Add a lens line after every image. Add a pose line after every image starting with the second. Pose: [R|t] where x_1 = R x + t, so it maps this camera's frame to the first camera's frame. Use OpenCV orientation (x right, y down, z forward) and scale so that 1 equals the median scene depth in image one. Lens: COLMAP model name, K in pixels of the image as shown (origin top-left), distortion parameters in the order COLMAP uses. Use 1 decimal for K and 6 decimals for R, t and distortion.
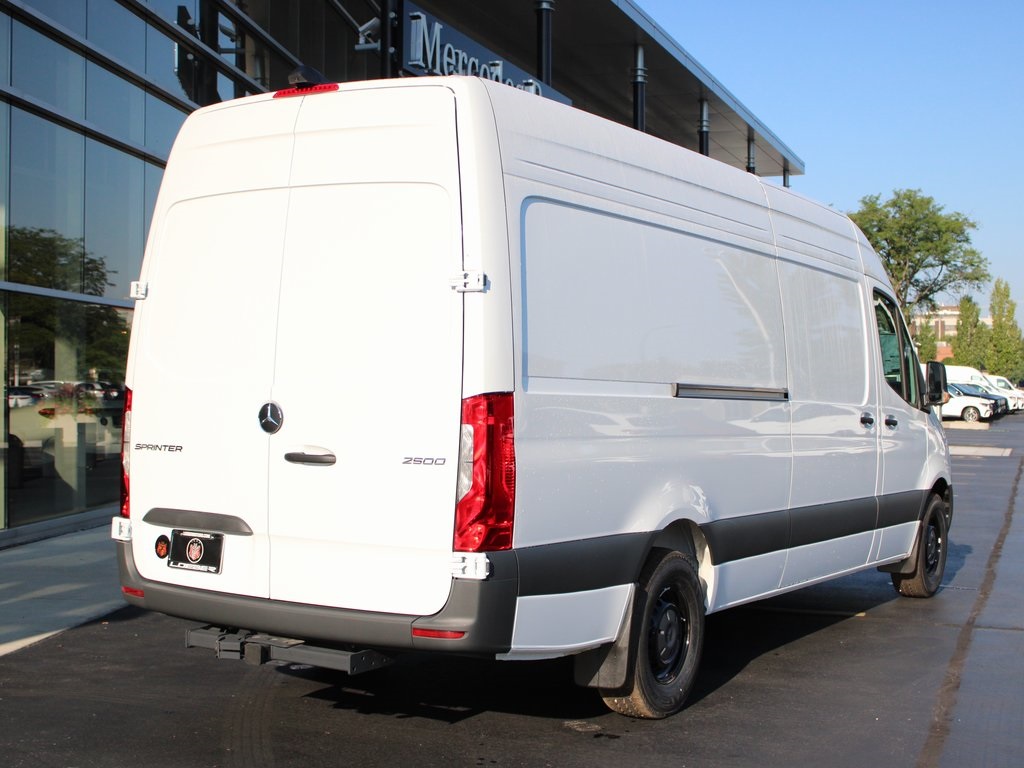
lens RADIAL K [[1501.0, 0, 512.0], [0, 1501.0, 384.0], [0, 0, 1]] dist [-0.028291, -0.048750]
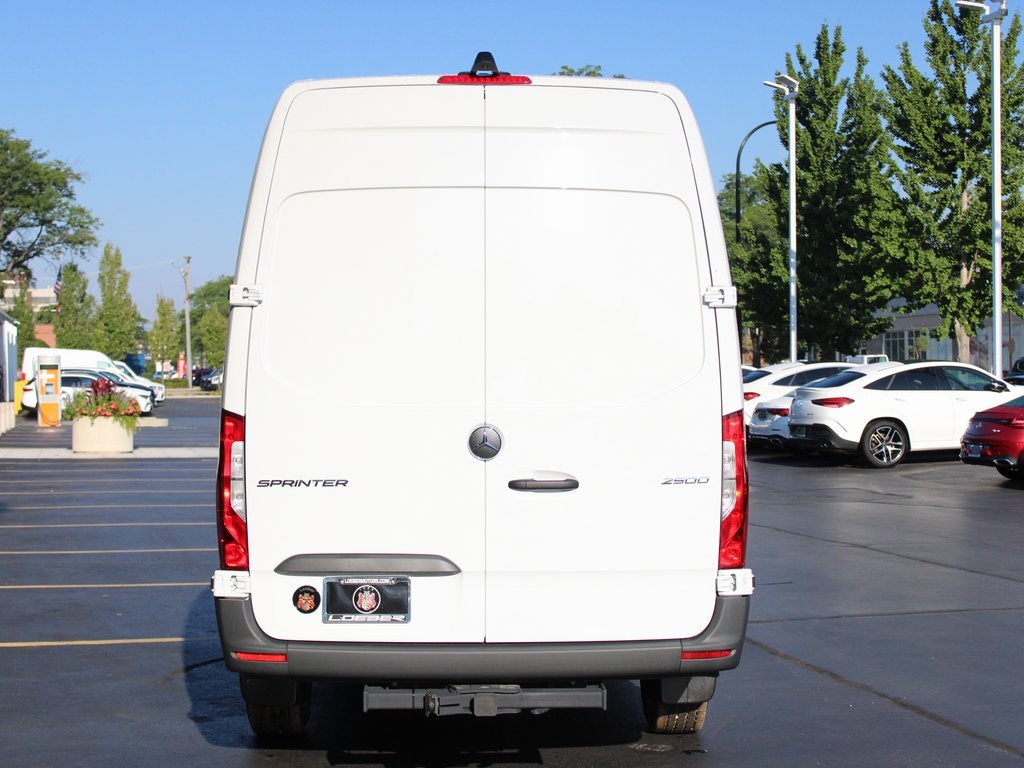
lens RADIAL K [[1944.8, 0, 512.0], [0, 1944.8, 384.0], [0, 0, 1]] dist [-0.012447, -0.102633]
pose [[0.797339, -0.021188, 0.603160, -0.174799], [0.015374, 0.999772, 0.014797, -0.006144], [-0.603336, -0.002525, 0.797483, 0.010920]]
